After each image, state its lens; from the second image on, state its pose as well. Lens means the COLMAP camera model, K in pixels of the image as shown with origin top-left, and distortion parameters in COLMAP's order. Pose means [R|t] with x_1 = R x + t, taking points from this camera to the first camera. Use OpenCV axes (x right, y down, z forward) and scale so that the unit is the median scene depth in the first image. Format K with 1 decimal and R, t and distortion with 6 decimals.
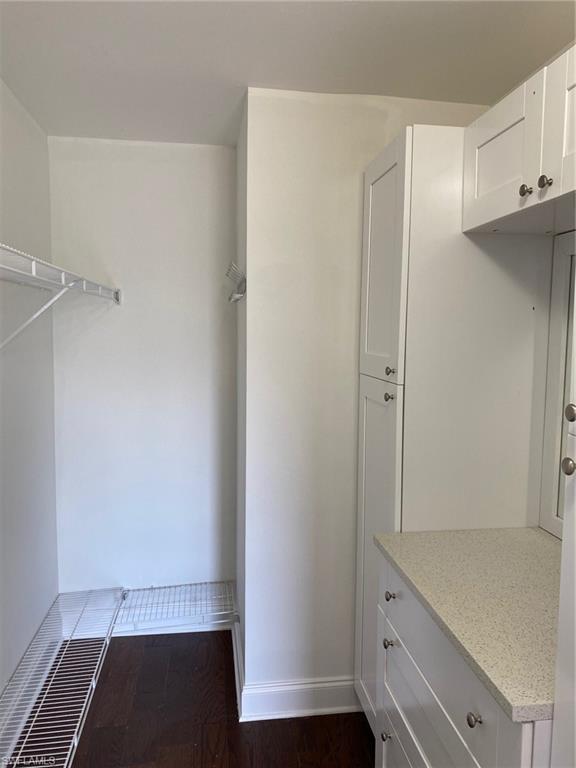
lens RADIAL K [[588.0, 0, 287.8], [0, 588.0, 383.0], [0, 0, 1]] dist [0.131172, -0.216171]
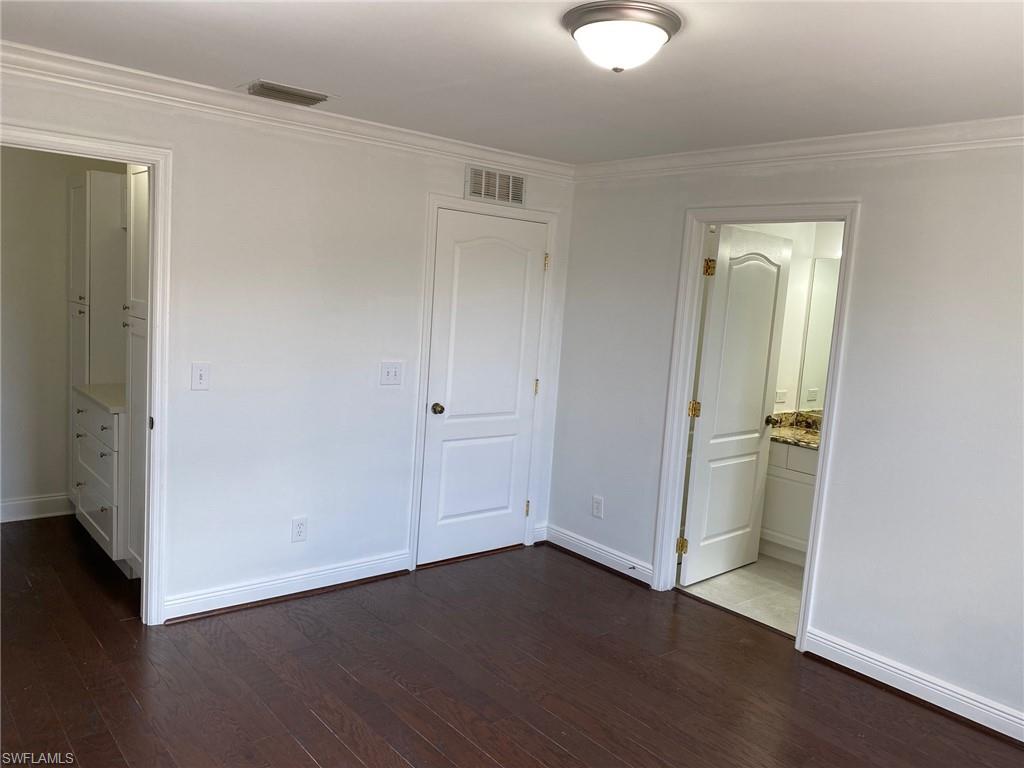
lens RADIAL K [[784.1, 0, 507.5], [0, 784.1, 377.9], [0, 0, 1]] dist [0.131172, -0.216171]
pose [[0.850620, -0.016924, 0.525508, -0.011559], [-0.007388, 0.998998, 0.044132, 0.098919], [-0.525729, -0.041422, 0.849643, -1.657680]]
